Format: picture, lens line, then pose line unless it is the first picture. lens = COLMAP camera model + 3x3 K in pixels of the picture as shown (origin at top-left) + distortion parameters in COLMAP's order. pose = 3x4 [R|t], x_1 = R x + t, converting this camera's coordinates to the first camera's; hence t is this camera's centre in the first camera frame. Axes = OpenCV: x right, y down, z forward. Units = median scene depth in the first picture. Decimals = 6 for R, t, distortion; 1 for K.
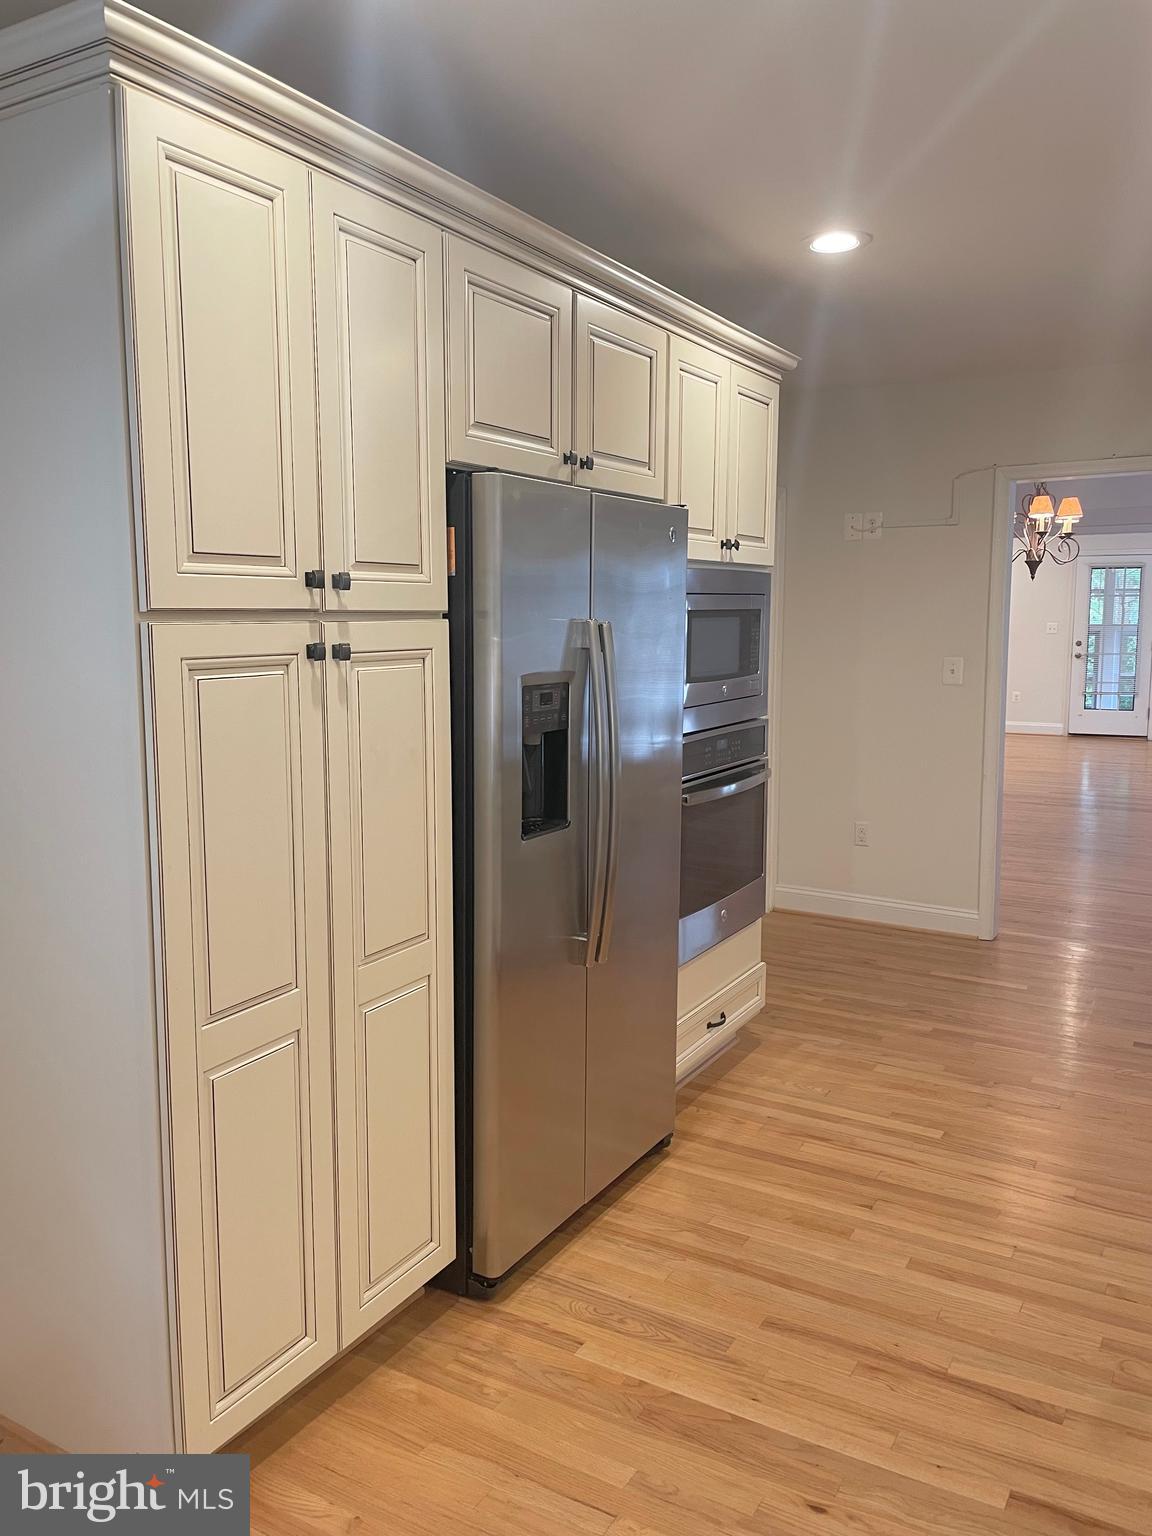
lens RADIAL K [[1164.3, 0, 577.5], [0, 1164.3, 747.5], [0, 0, 1]] dist [0.084322, -0.113601]
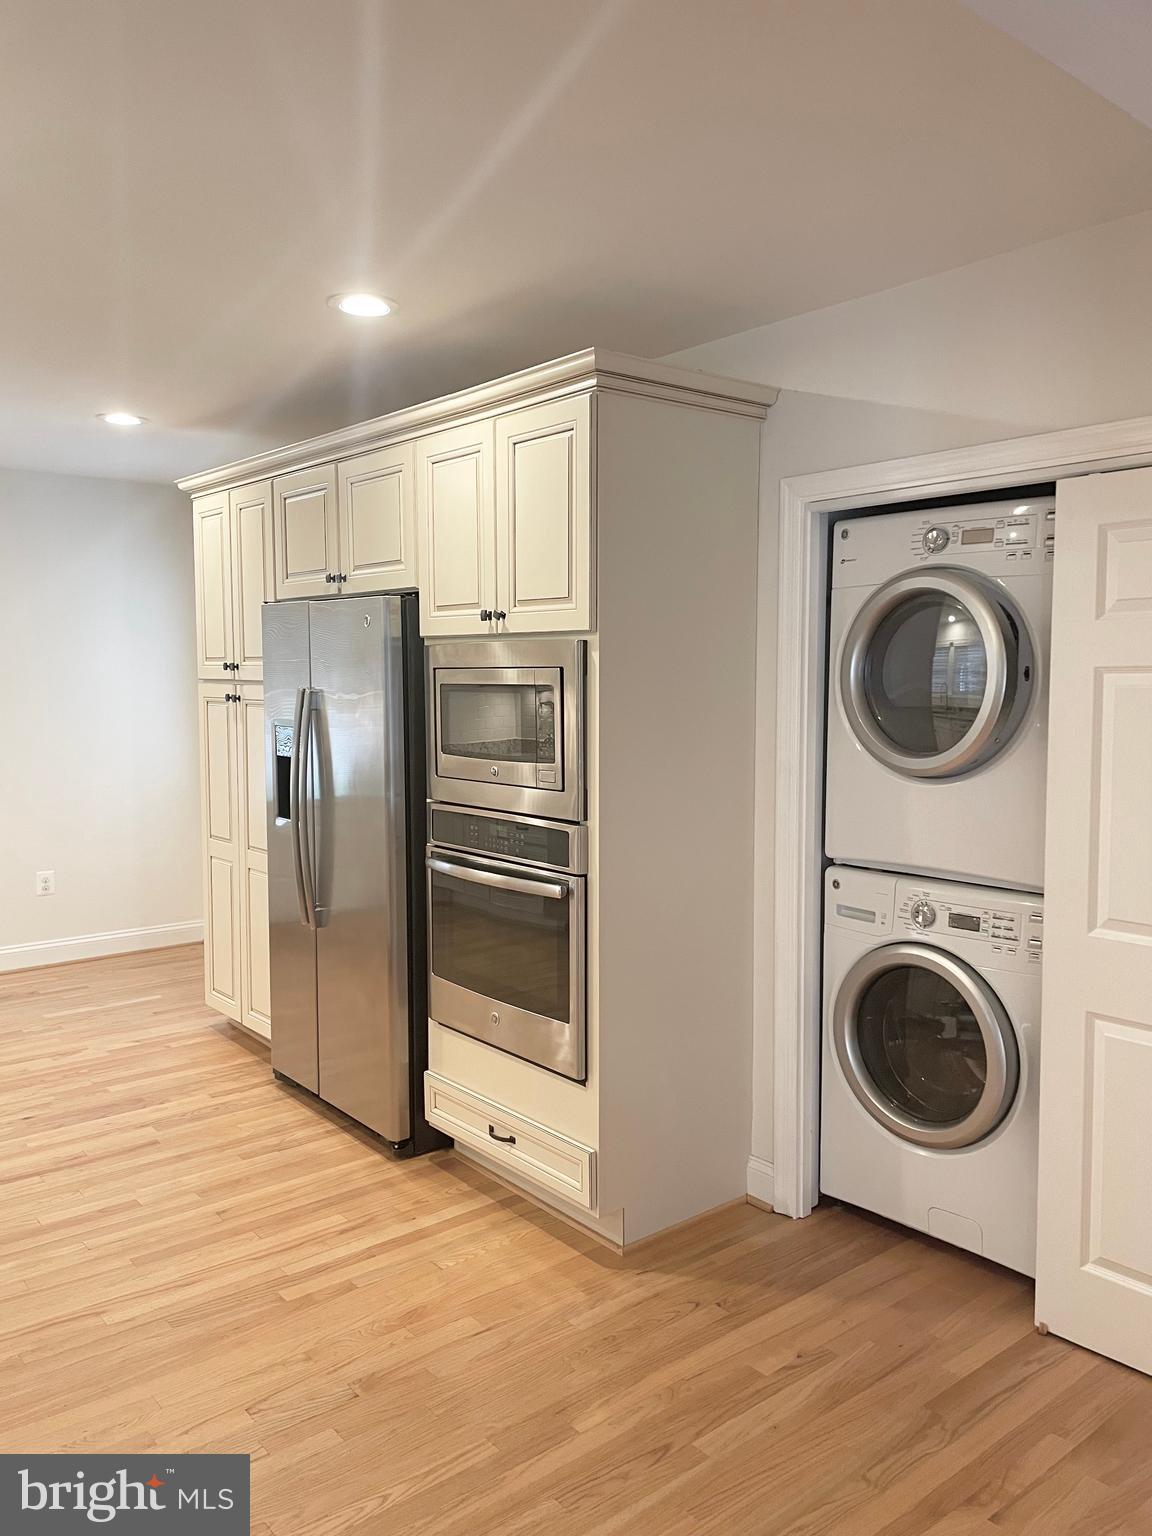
lens RADIAL K [[1164.3, 0, 581.5], [0, 1164.3, 780.0], [0, 0, 1]] dist [0.084322, -0.113601]
pose [[-0.335365, 0.077353, -0.938907, 1.096710], [-0.121472, 0.984754, 0.124518, -0.187281], [0.934224, 0.155810, -0.320856, 1.538270]]
